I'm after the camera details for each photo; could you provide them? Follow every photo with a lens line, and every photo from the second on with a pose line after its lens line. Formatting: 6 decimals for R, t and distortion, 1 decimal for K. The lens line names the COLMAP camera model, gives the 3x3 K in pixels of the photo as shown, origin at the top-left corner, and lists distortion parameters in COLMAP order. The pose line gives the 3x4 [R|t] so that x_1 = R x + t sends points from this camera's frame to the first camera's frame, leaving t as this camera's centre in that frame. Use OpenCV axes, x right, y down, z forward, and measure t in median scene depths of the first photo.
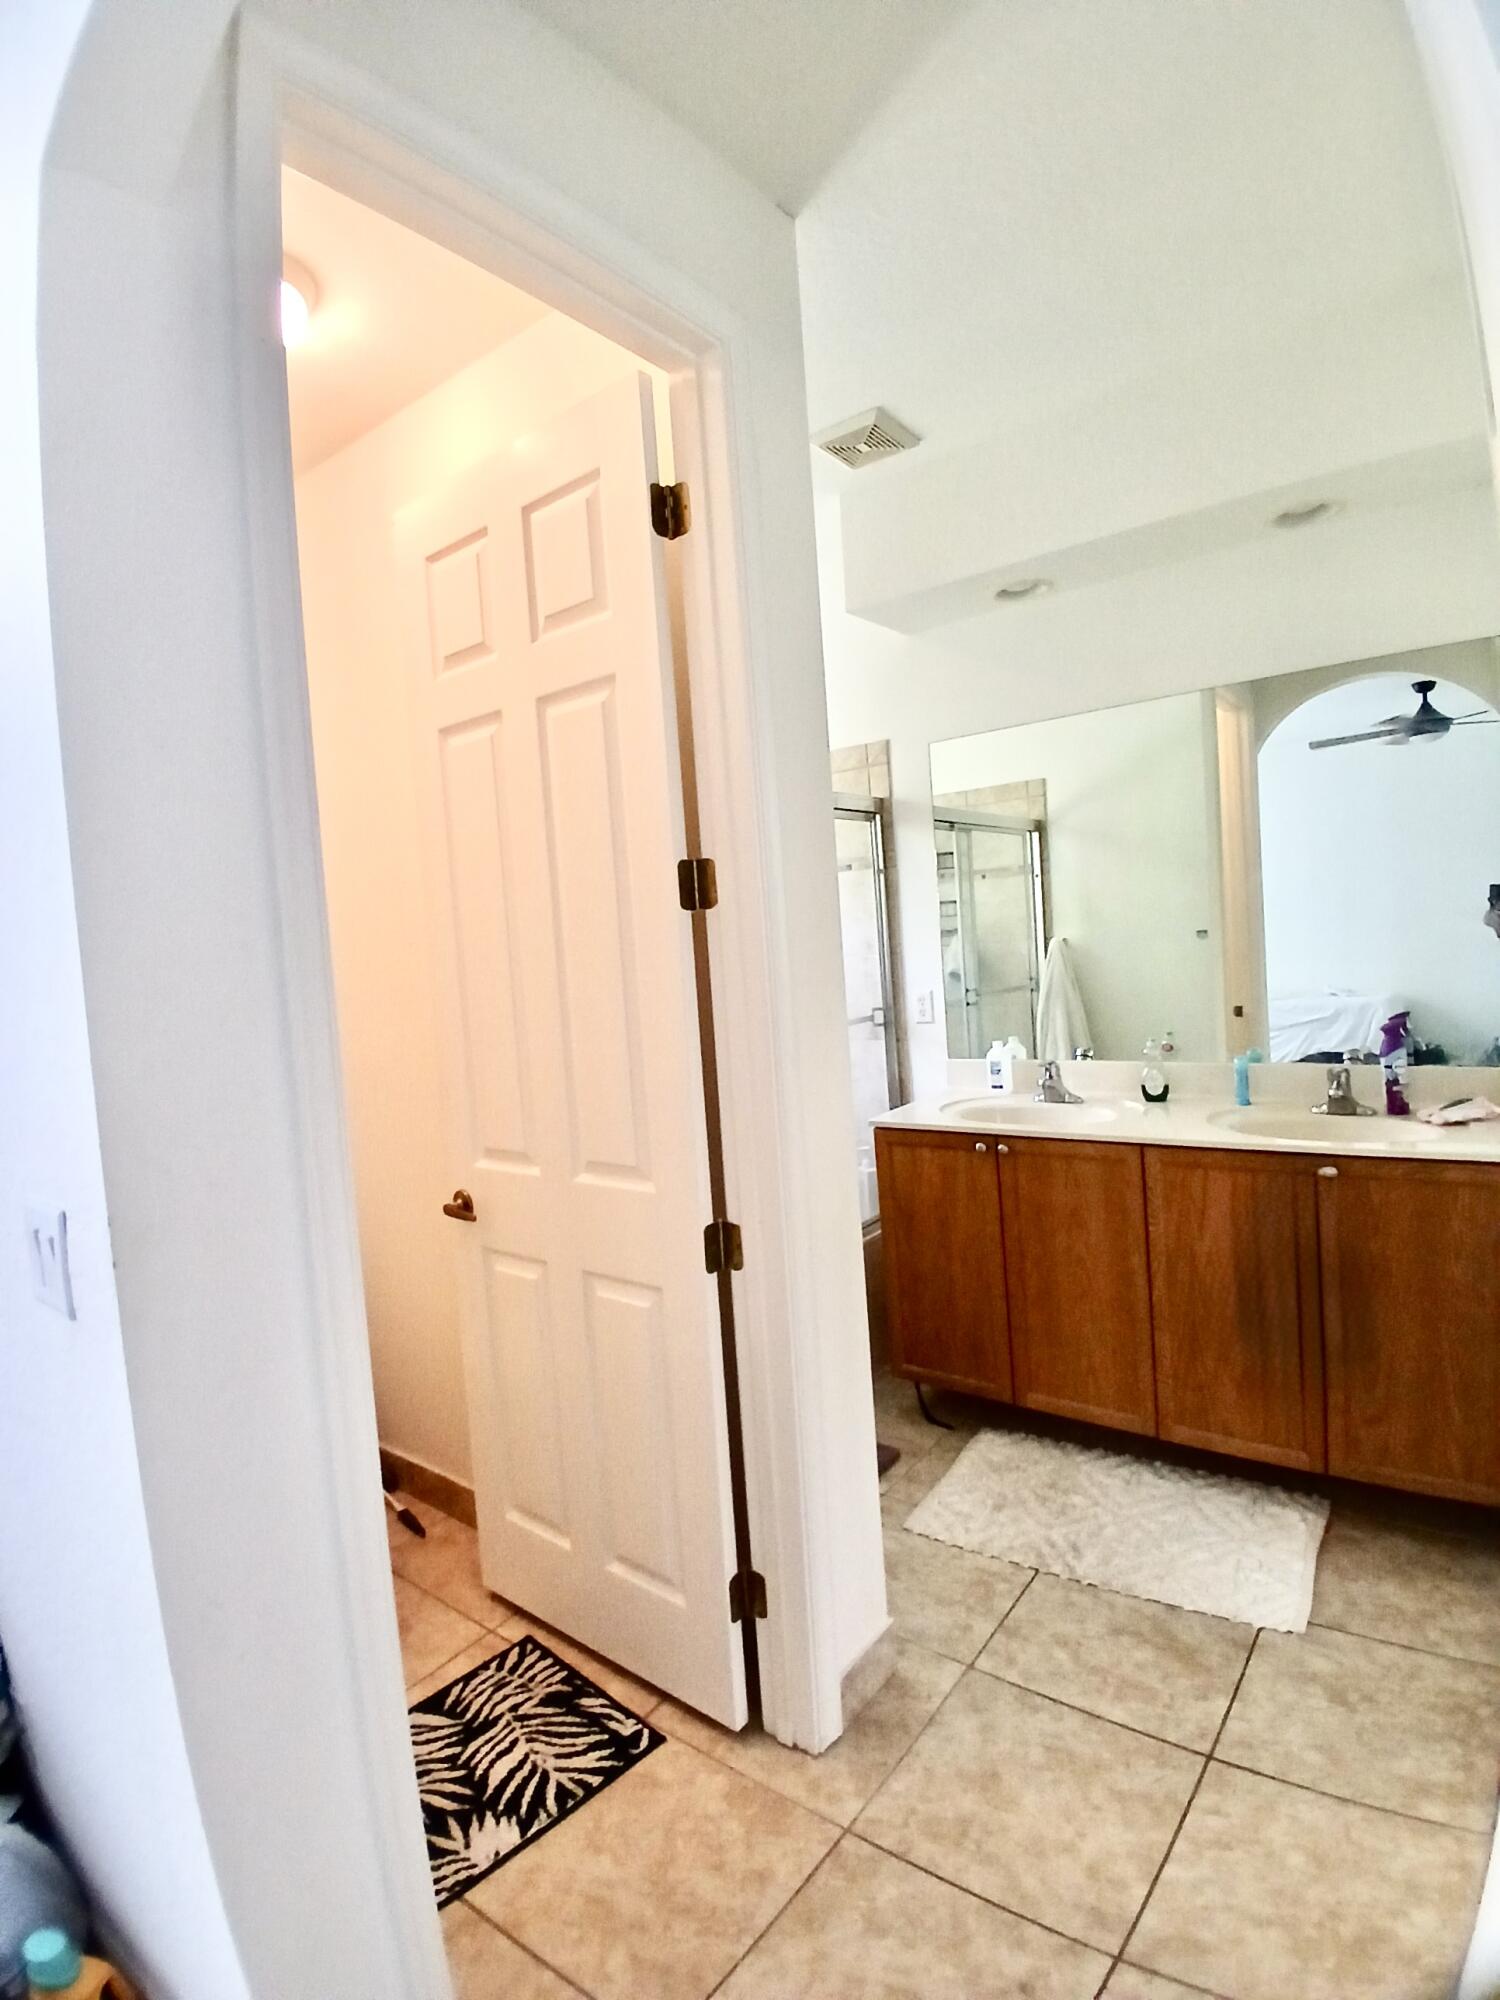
lens RADIAL K [[993.9, 0, 750.0], [0, 993.9, 1000.0], [0, 0, 1]] dist [-0.059940, -0.000211]
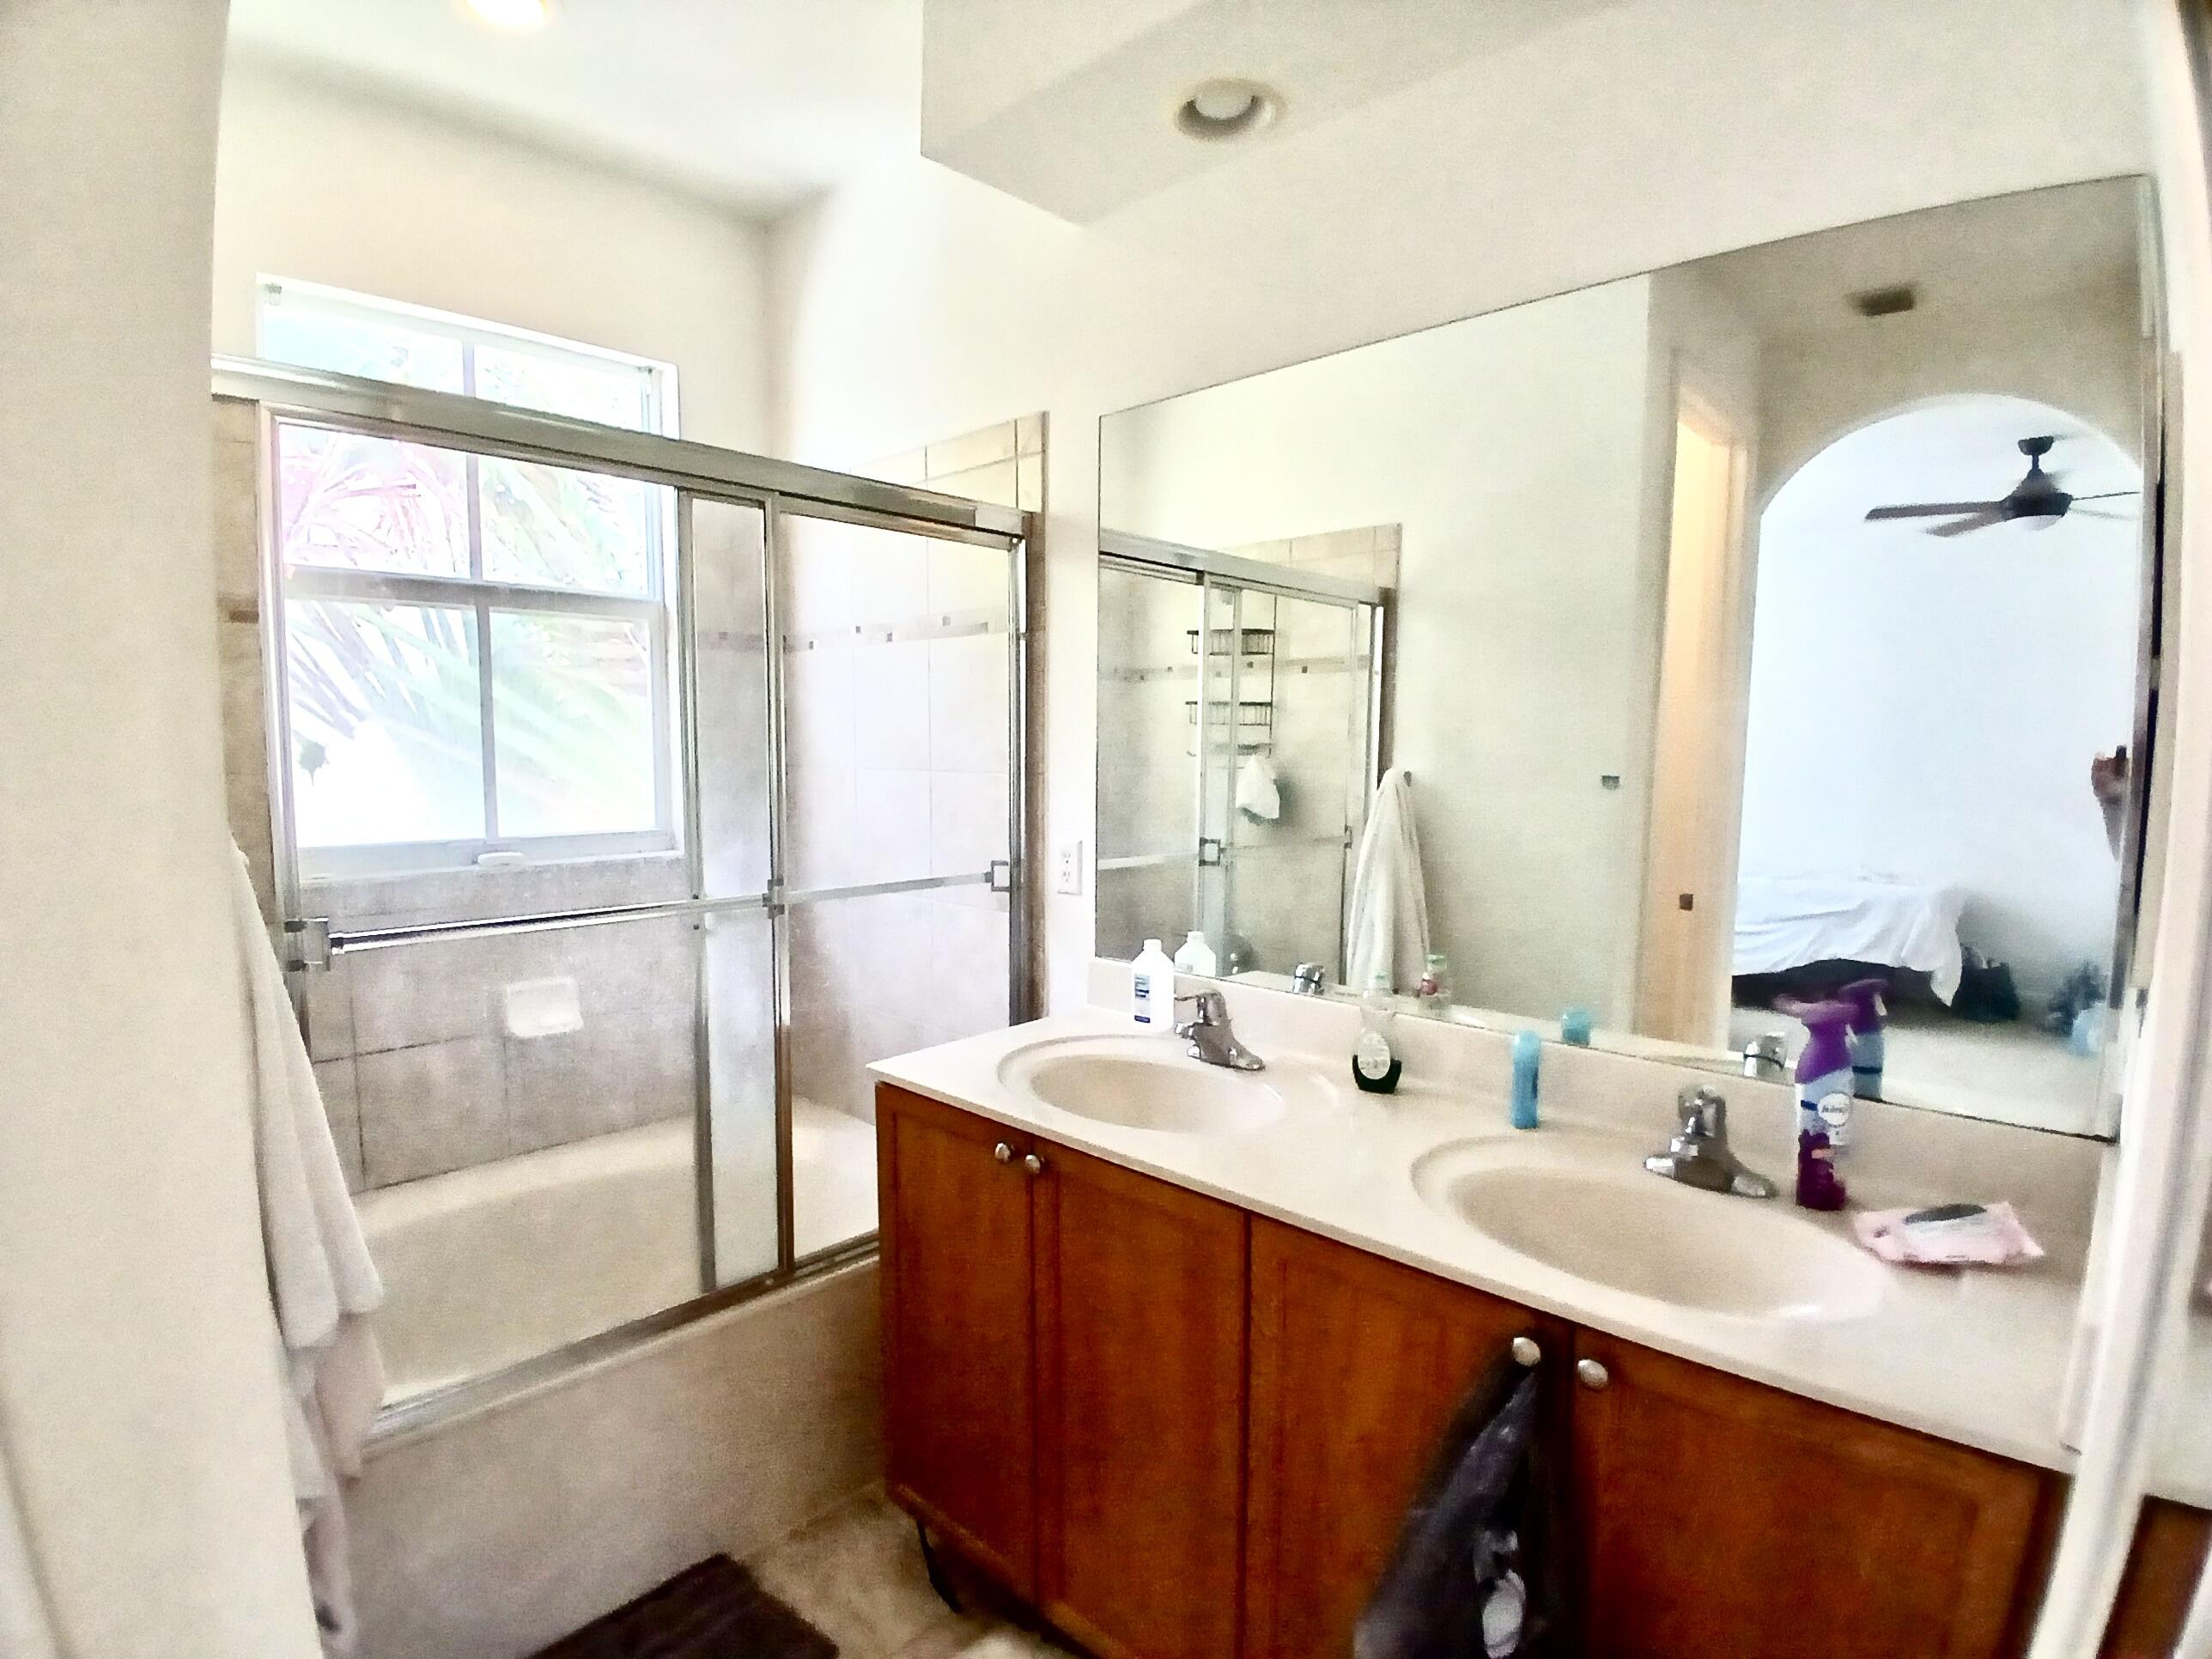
lens RADIAL K [[1154.4, 0, 1108.3], [0, 1154.4, 865.9], [0, 0, 1]] dist [0.000227, -0.051698]
pose [[0.994212, 0.087365, -0.062531, 0.240326], [-0.084176, 0.995097, 0.051935, -0.031843], [0.066762, -0.046371, 0.996691, 0.299036]]
